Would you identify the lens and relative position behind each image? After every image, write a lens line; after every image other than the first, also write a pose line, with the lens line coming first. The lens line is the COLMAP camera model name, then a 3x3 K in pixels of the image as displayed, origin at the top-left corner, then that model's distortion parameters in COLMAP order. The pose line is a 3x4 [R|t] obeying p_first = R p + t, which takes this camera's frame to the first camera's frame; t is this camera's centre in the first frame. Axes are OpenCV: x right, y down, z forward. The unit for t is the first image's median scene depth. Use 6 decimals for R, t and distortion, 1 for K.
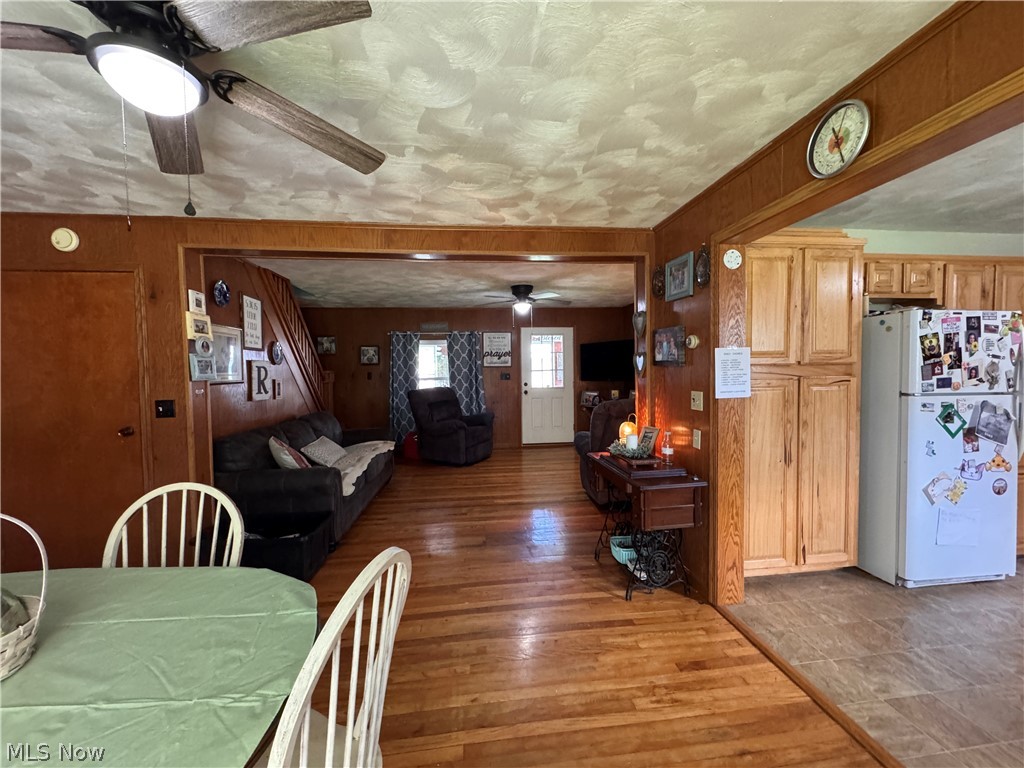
lens RADIAL K [[407.5, 0, 513.6], [0, 407.5, 384.1], [0, 0, 1]] dist [-0.004279, 0.000513]
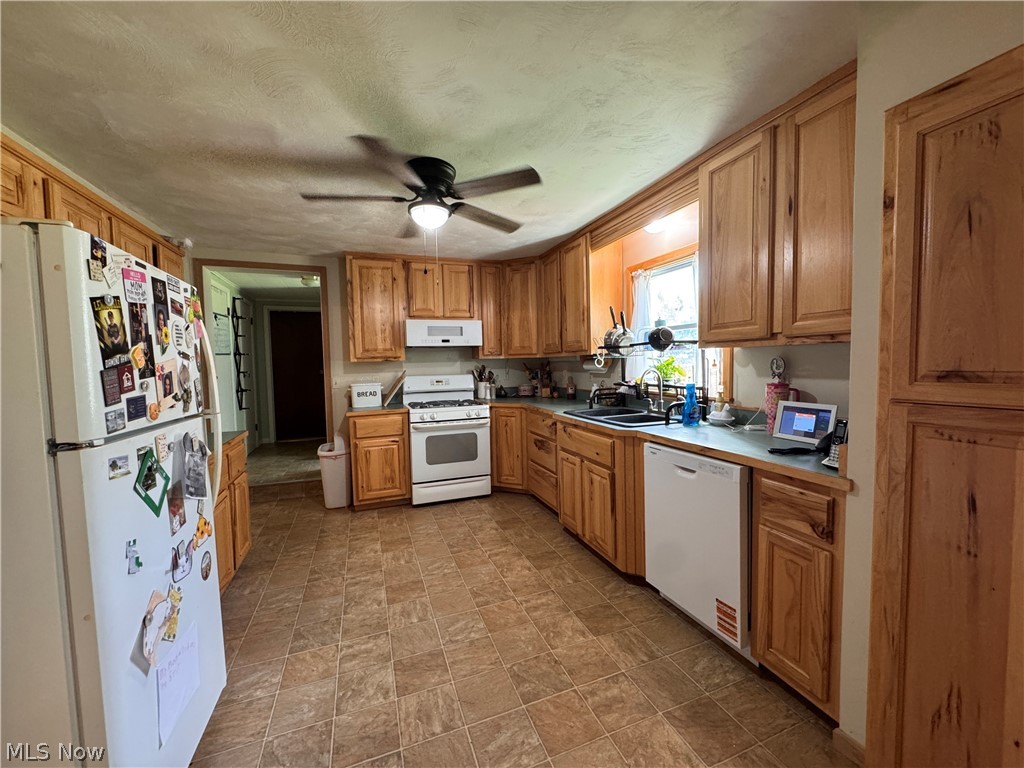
lens RADIAL K [[407.5, 0, 512.1], [0, 407.5, 385.1], [0, 0, 1]] dist [-0.004279, 0.000513]
pose [[-0.234276, -0.032362, 0.971631, 0.434471], [0.060880, 0.996996, 0.047886, -0.021699], [-0.970262, 0.070371, -0.231602, 0.591928]]
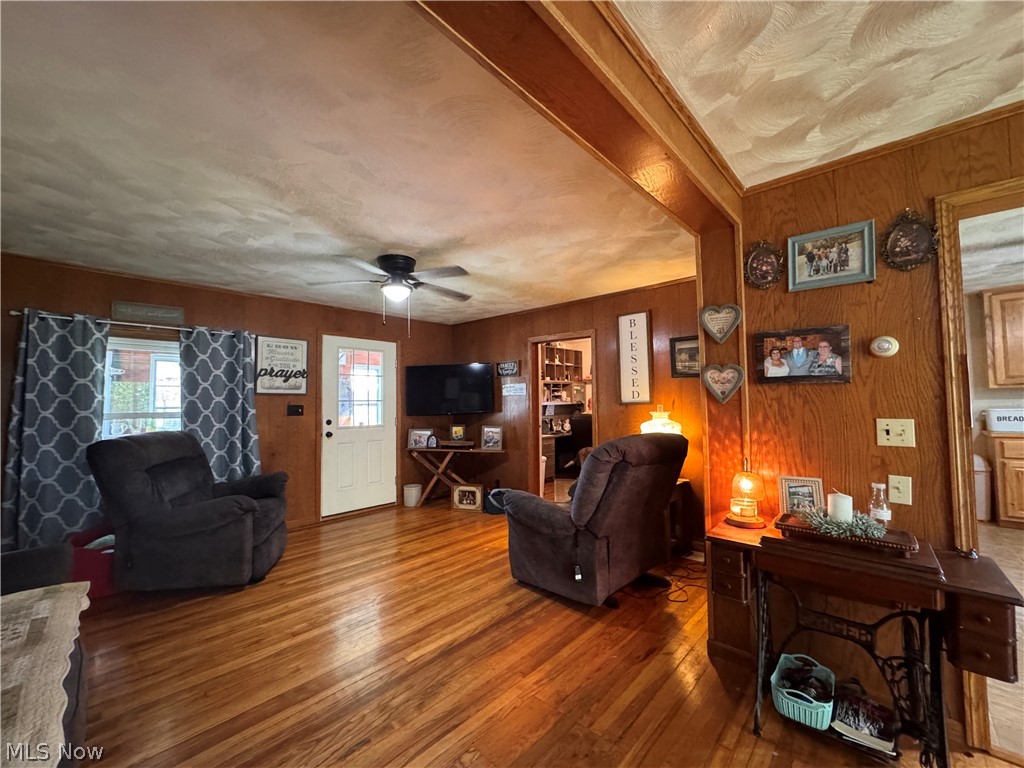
lens RADIAL K [[407.5, 0, 513.4], [0, 407.5, 385.1], [0, 0, 1]] dist [-0.004279, 0.000513]
pose [[0.761751, 0.034405, 0.646955, -0.431801], [0.023128, 0.996508, -0.080227, 0.000937], [-0.647457, 0.076076, 0.758296, 0.805394]]
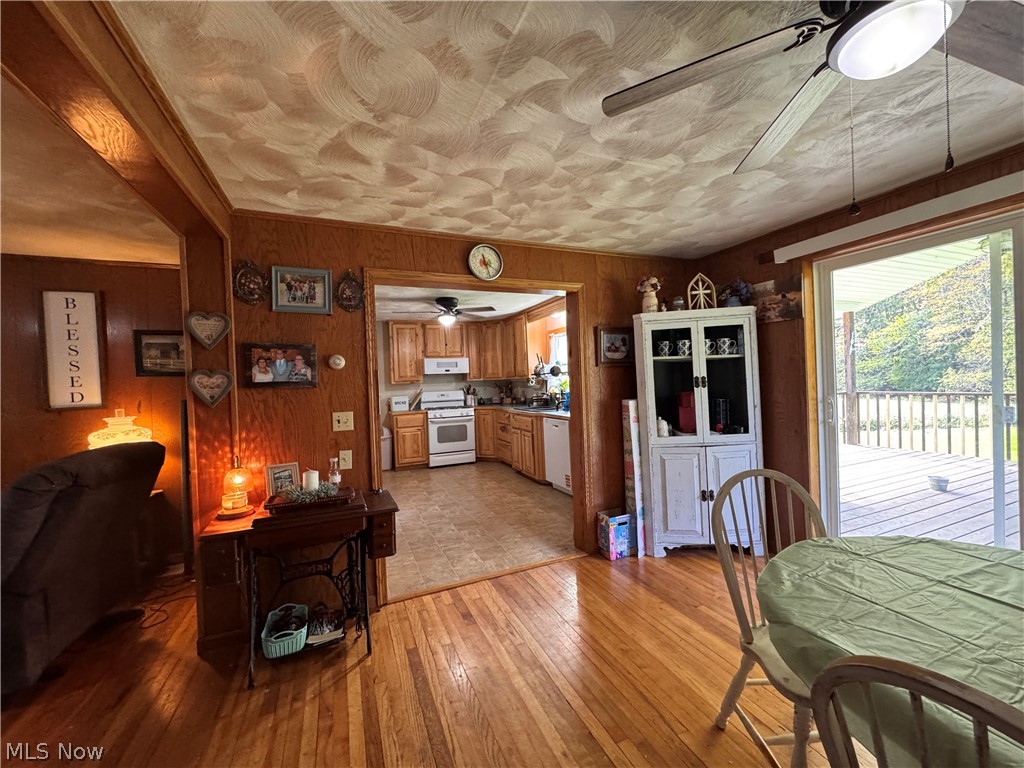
lens RADIAL K [[407.5, 0, 512.7], [0, 407.5, 384.1], [0, 0, 1]] dist [-0.004279, 0.000513]
pose [[-0.277477, 0.018651, 0.960551, -0.562503], [0.076161, 0.997092, 0.002640, -0.019386], [-0.957709, 0.073890, -0.278091, 0.787629]]
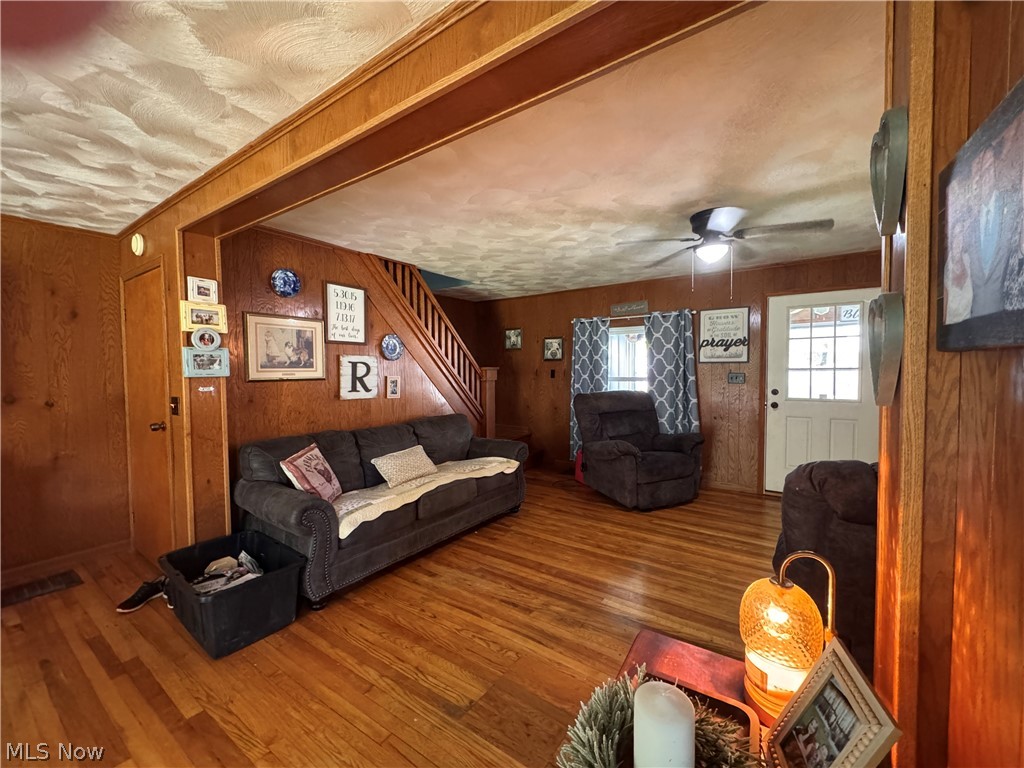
lens RADIAL K [[407.5, 0, 512.6], [0, 407.5, 383.8], [0, 0, 1]] dist [-0.004279, 0.000513]
pose [[0.752374, 0.032647, -0.657927, 0.340427], [-0.028100, 0.999453, 0.017460, -0.028263], [0.658136, 0.005351, 0.752880, 0.763015]]
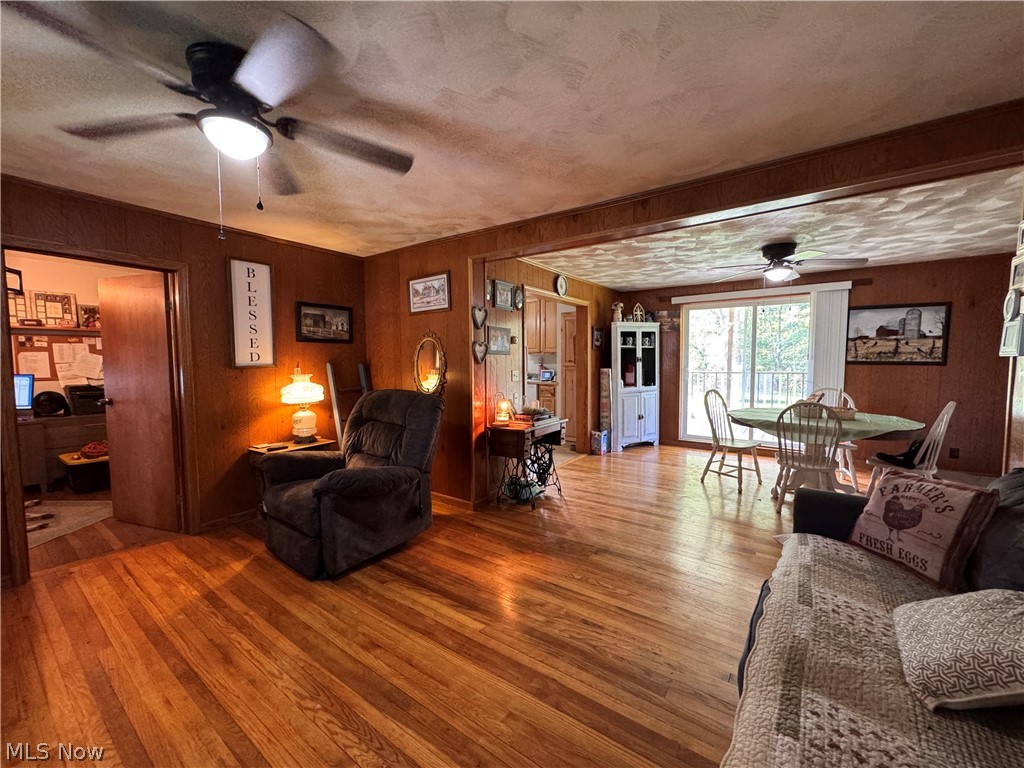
lens RADIAL K [[407.5, 0, 512.0], [0, 407.5, 386.0], [0, 0, 1]] dist [-0.004279, 0.000513]
pose [[-0.737715, -0.023633, 0.674699, -0.603536], [0.043459, 0.995652, 0.082393, -0.051187], [-0.673713, 0.090104, -0.733480, 2.019356]]
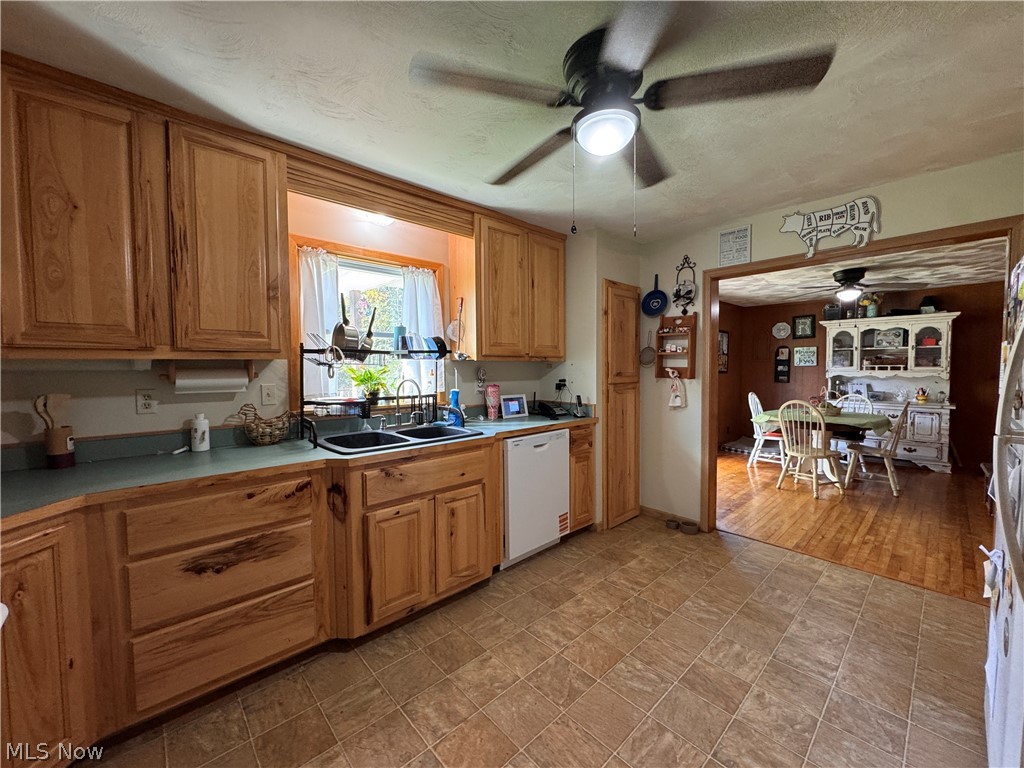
lens RADIAL K [[407.5, 0, 512.7], [0, 407.5, 385.6], [0, 0, 1]] dist [-0.004279, 0.000513]
pose [[-0.807858, 0.049174, -0.587323, 1.670792], [-0.001527, 0.996335, 0.085518, -0.056713], [0.589376, 0.069983, -0.804822, 0.900284]]
